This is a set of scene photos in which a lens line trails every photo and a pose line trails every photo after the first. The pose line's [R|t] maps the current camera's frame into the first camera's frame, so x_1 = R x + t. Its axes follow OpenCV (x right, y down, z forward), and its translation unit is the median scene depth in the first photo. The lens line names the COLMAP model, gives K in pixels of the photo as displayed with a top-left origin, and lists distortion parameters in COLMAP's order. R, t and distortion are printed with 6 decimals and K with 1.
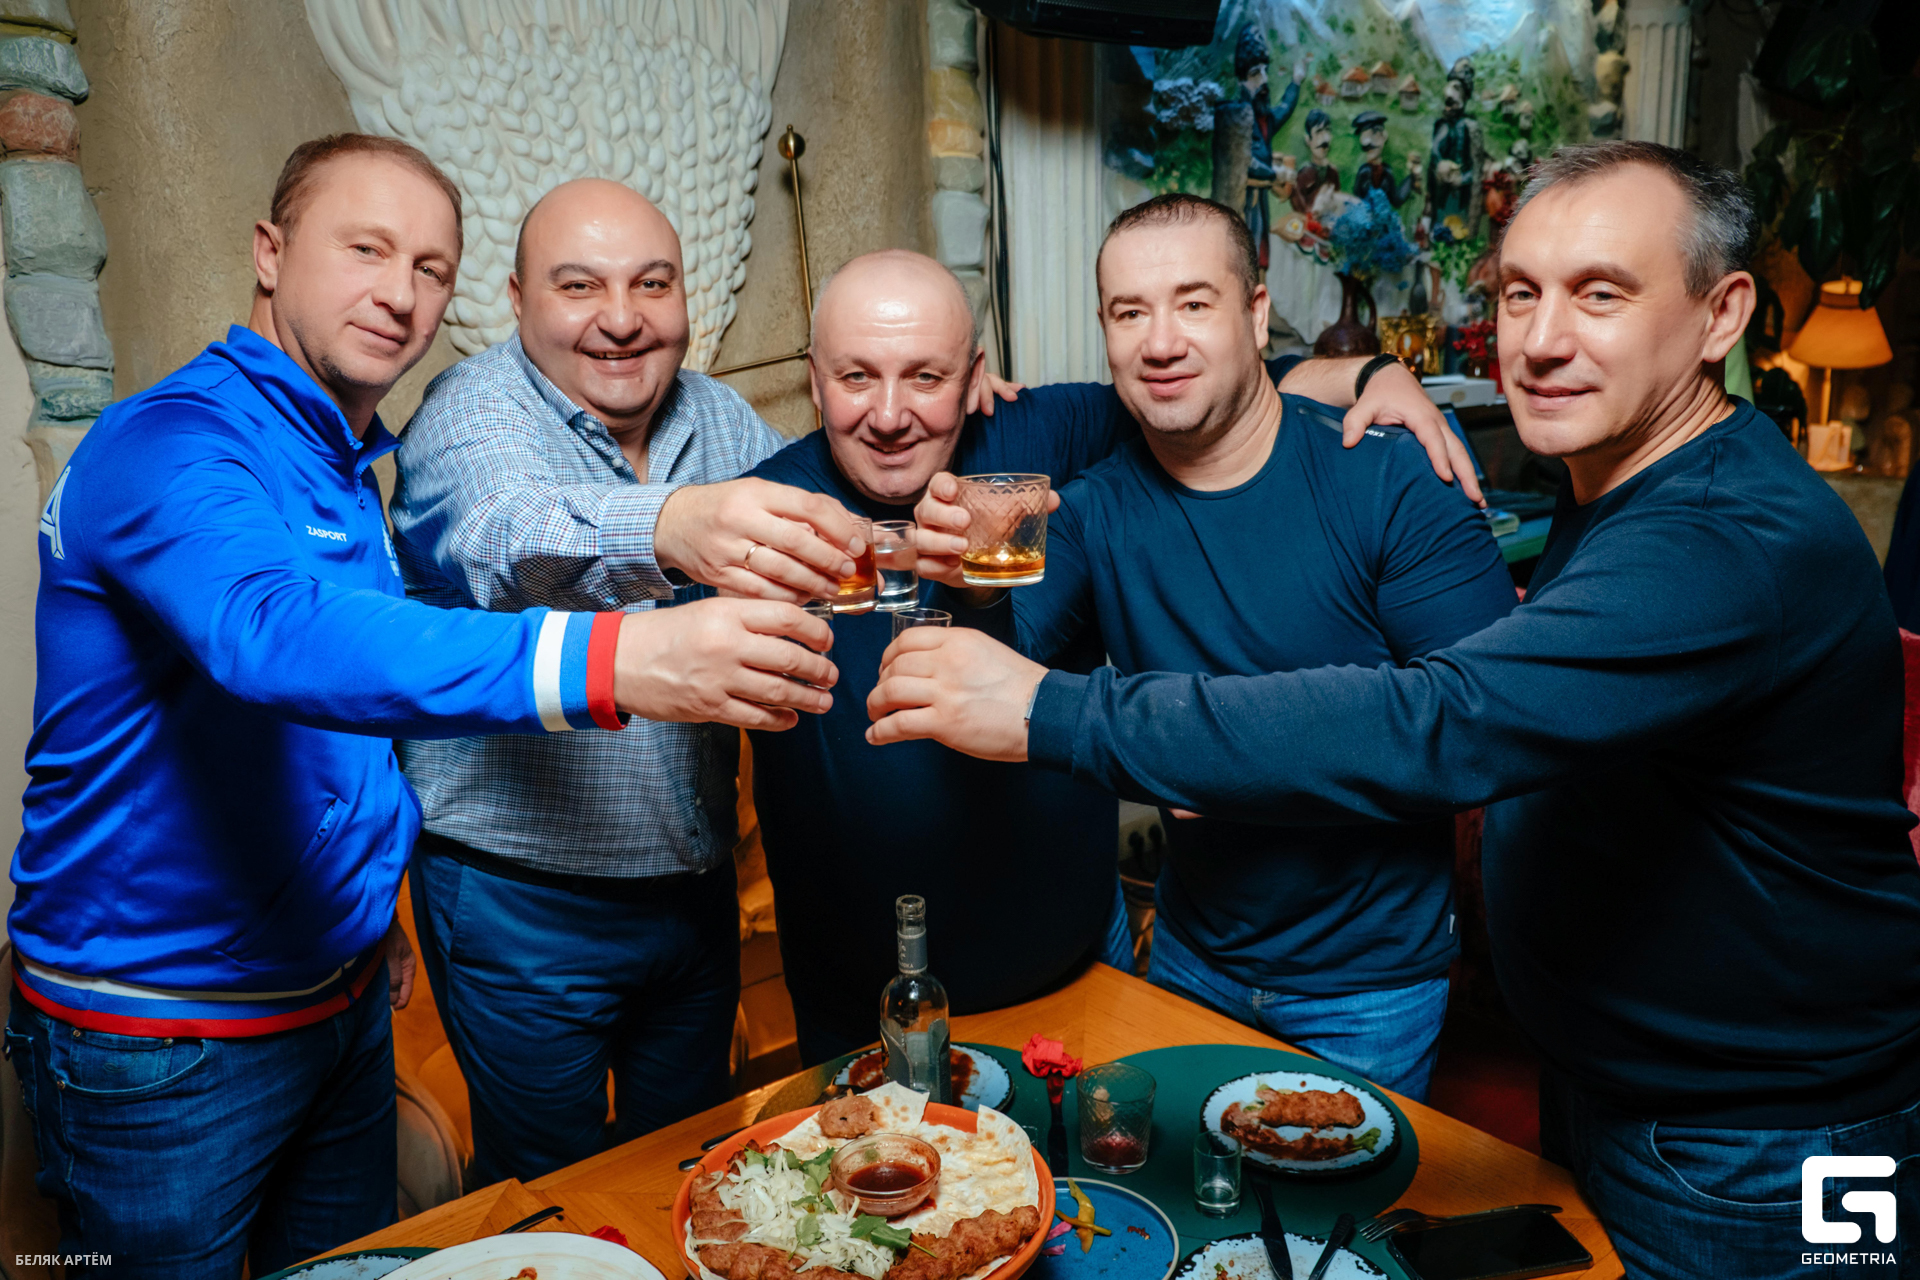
lens RADIAL K [[1540.9, 0, 961.5], [0, 1540.9, 643.2], [0, 0, 1]] dist [-0.046252, 0.030786]
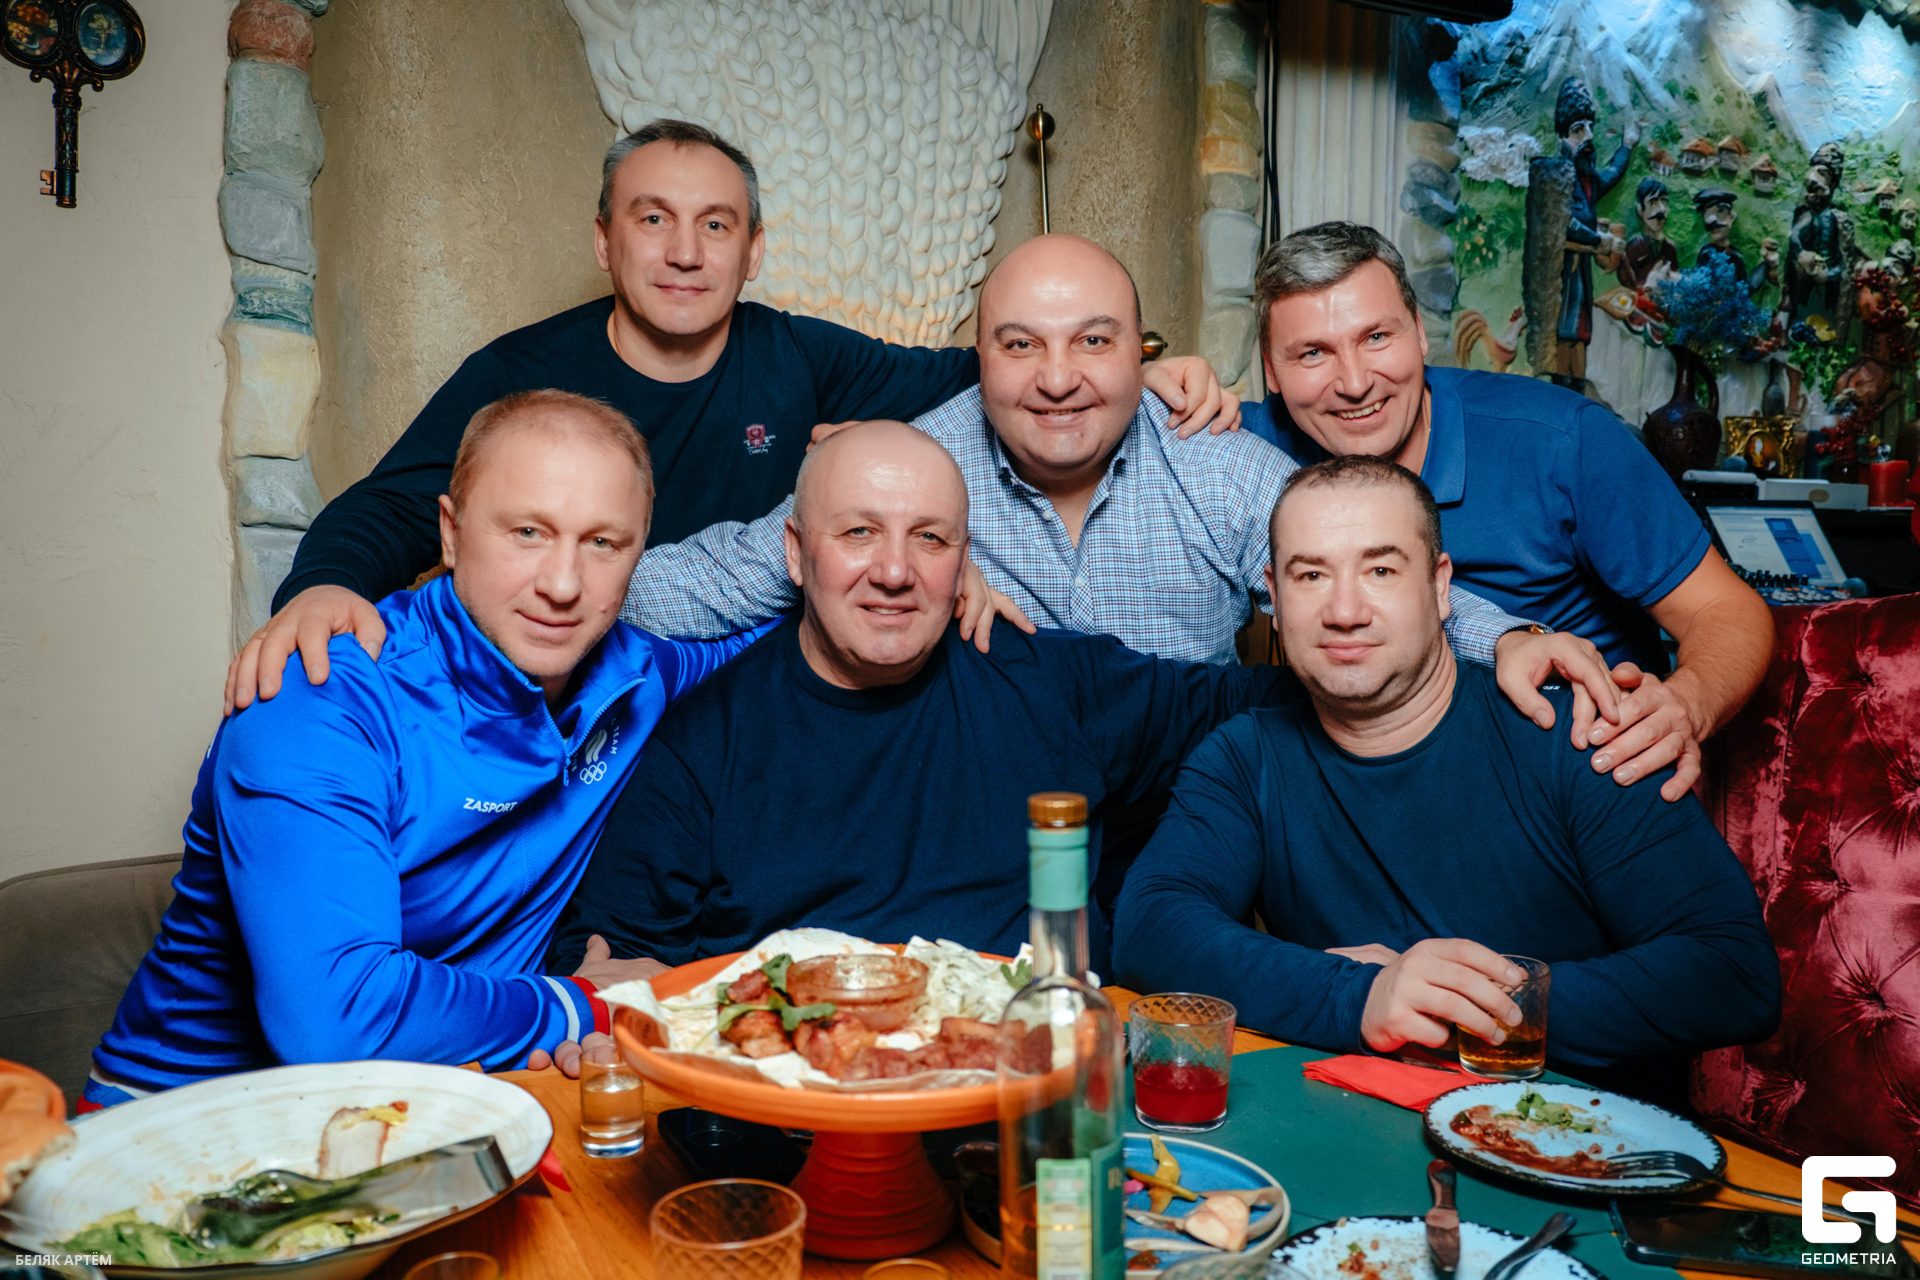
lens RADIAL K [[1540.9, 0, 965.0], [0, 1540.9, 634.7], [0, 0, 1]] dist [-0.046252, 0.030786]
pose [[0.975544, 0.057471, -0.212160, 0.058865], [-0.089970, 0.985057, -0.146862, 0.117826], [0.200549, 0.162359, 0.966136, 0.125422]]
